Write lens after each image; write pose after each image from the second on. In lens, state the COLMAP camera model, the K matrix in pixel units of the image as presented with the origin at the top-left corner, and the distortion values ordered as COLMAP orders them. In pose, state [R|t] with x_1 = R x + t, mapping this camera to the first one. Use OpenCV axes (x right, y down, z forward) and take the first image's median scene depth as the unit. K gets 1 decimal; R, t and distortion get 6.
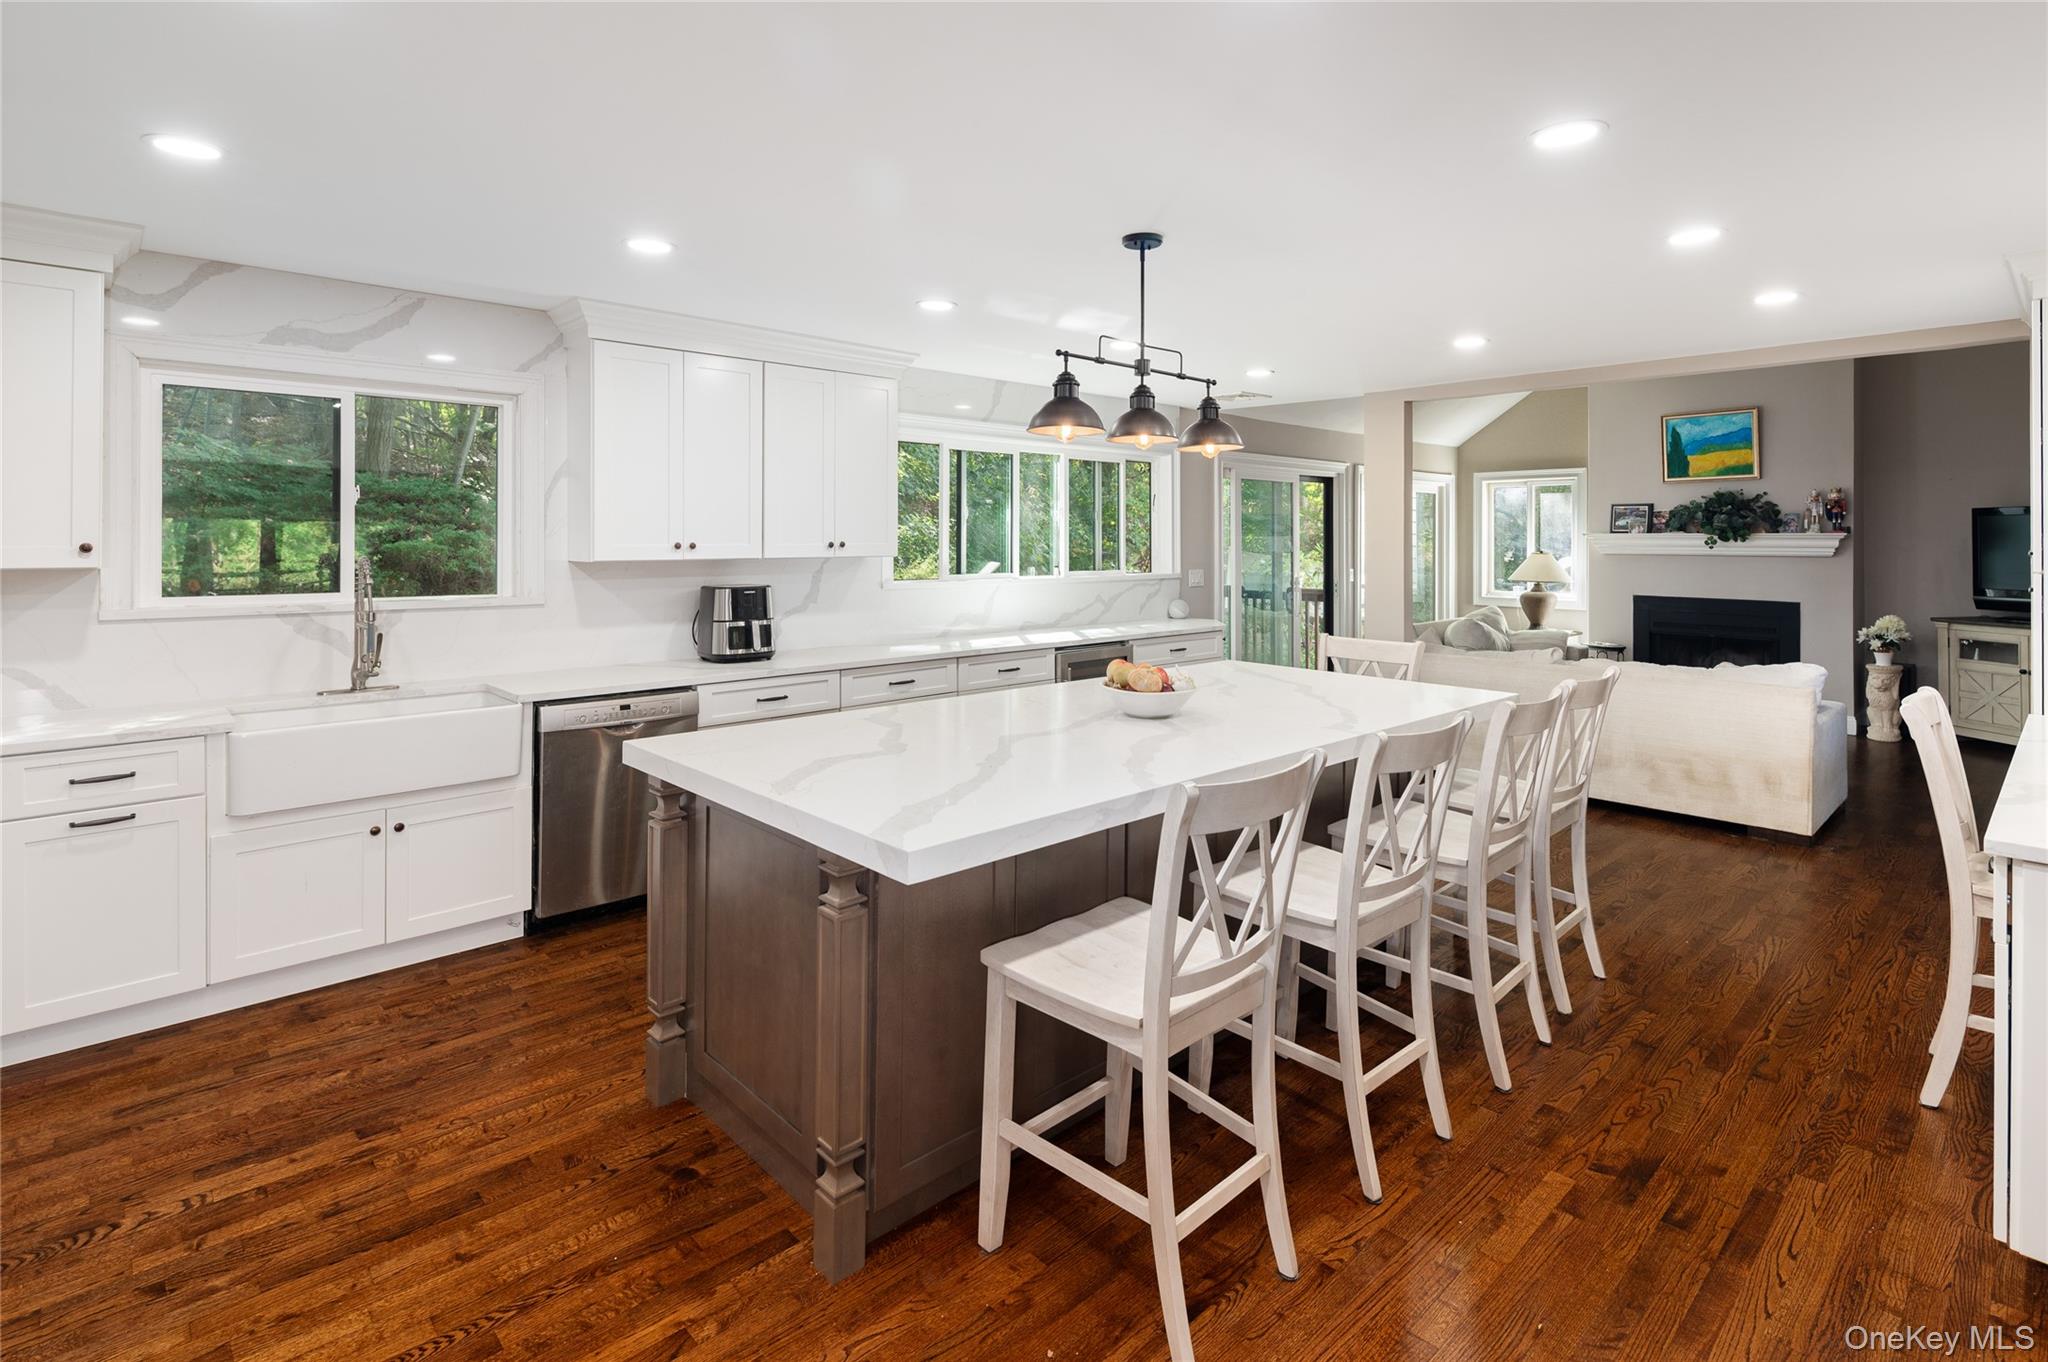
lens RADIAL K [[1002.4, 0, 1021.1], [0, 1002.4, 530.9], [0, 0, 1]] dist [0.002155, -0.001847]
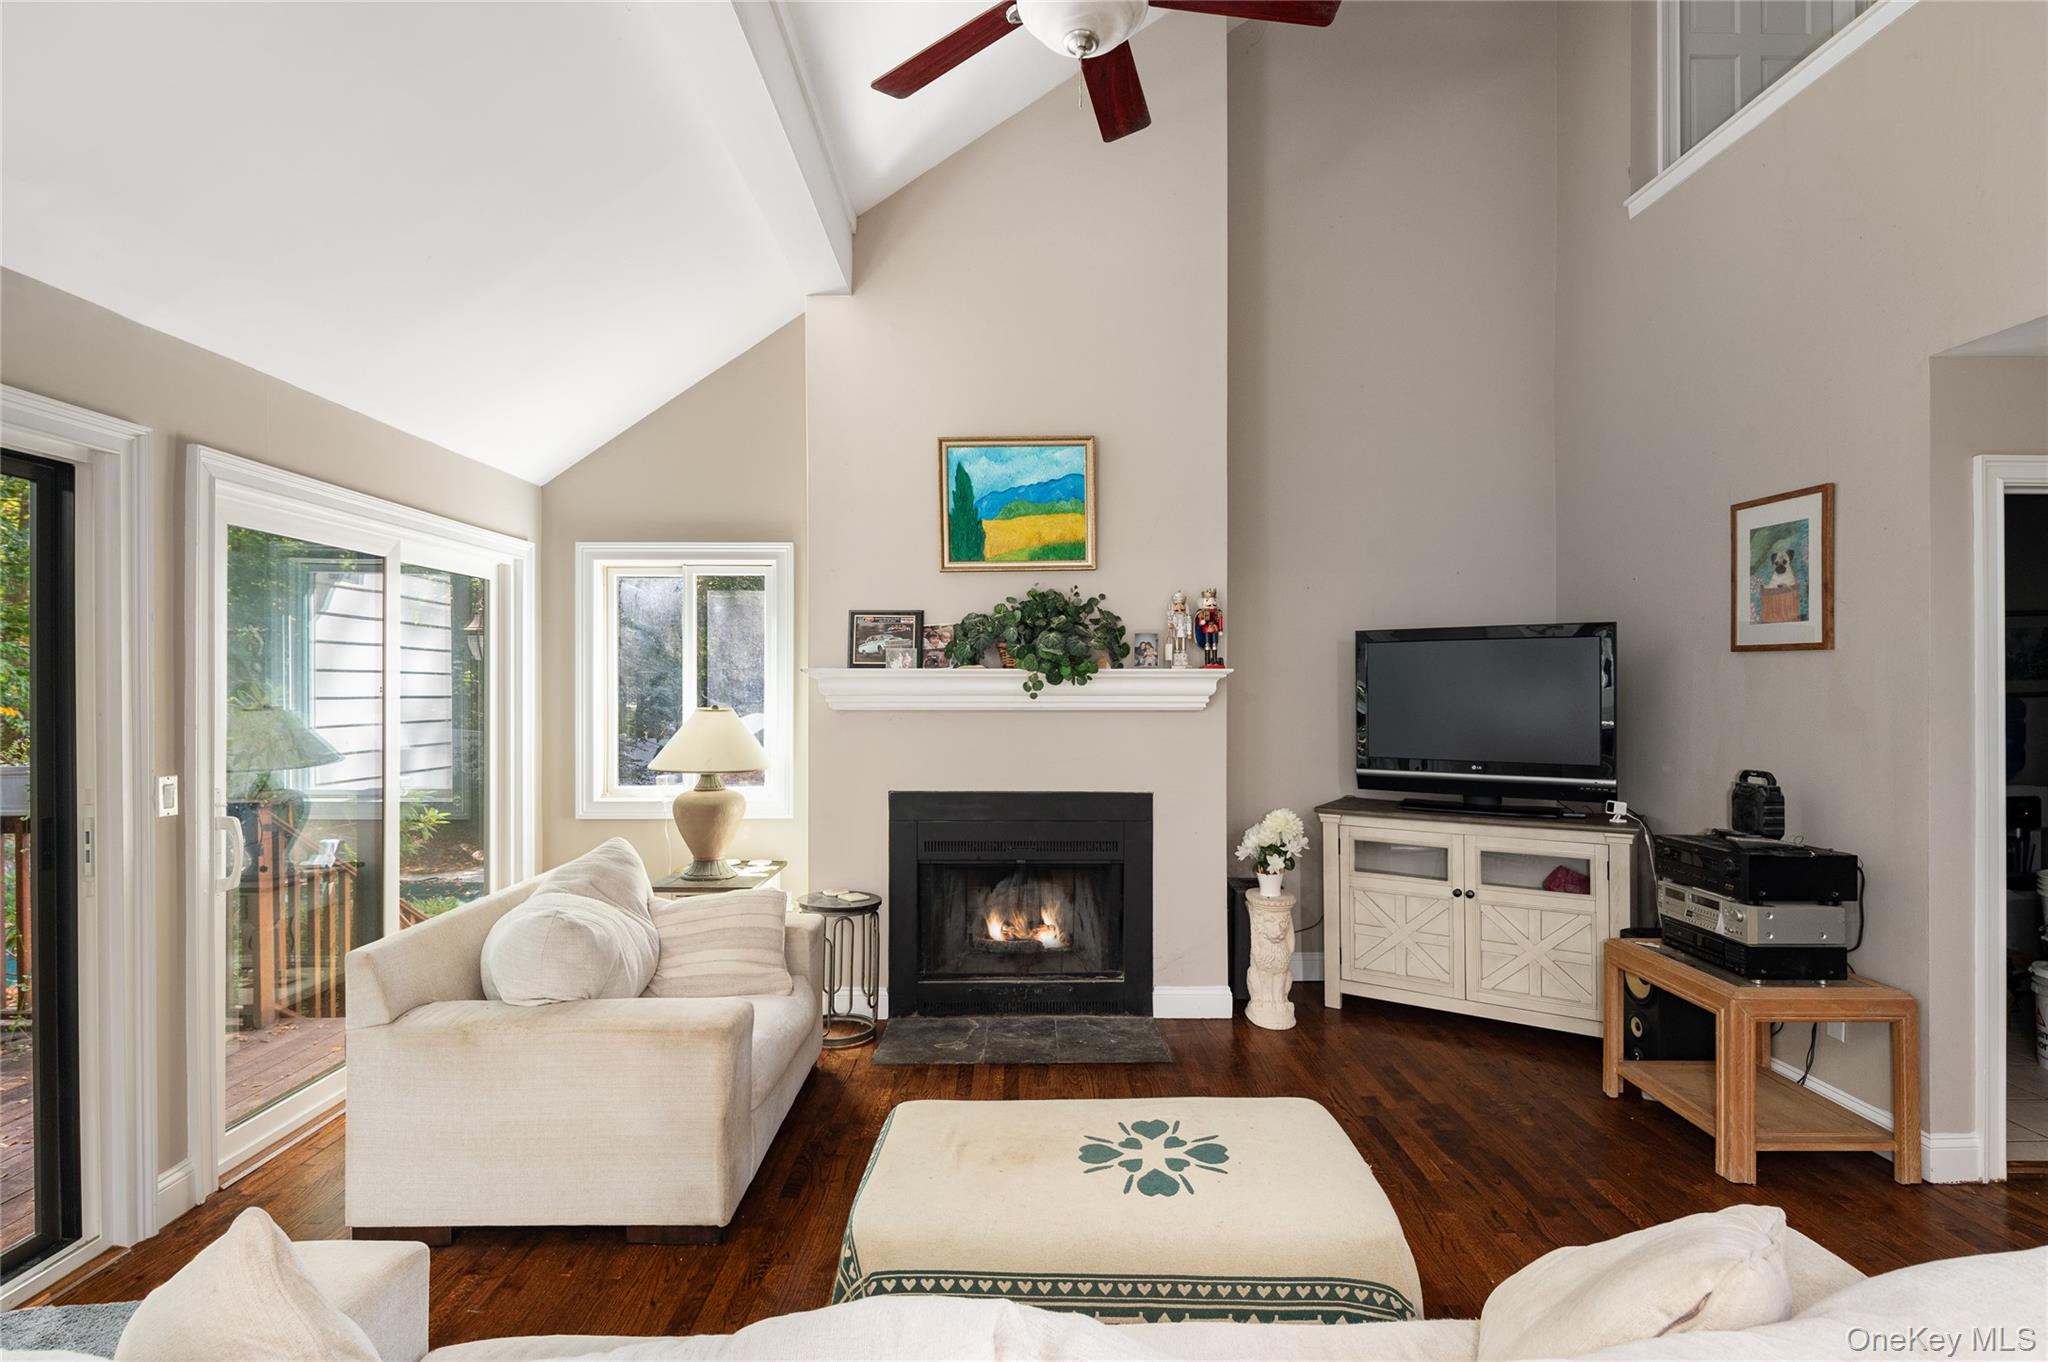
lens RADIAL K [[1002.4, 0, 1031.1], [0, 1002.4, 685.6], [0, 0, 1]] dist [0.002155, -0.001847]
pose [[0.671081, -0.000834, 0.741383, 0.299450], [-0.002633, 0.999990, 0.003508, 0.009165], [-0.741379, -0.004306, 0.671073, 0.640164]]
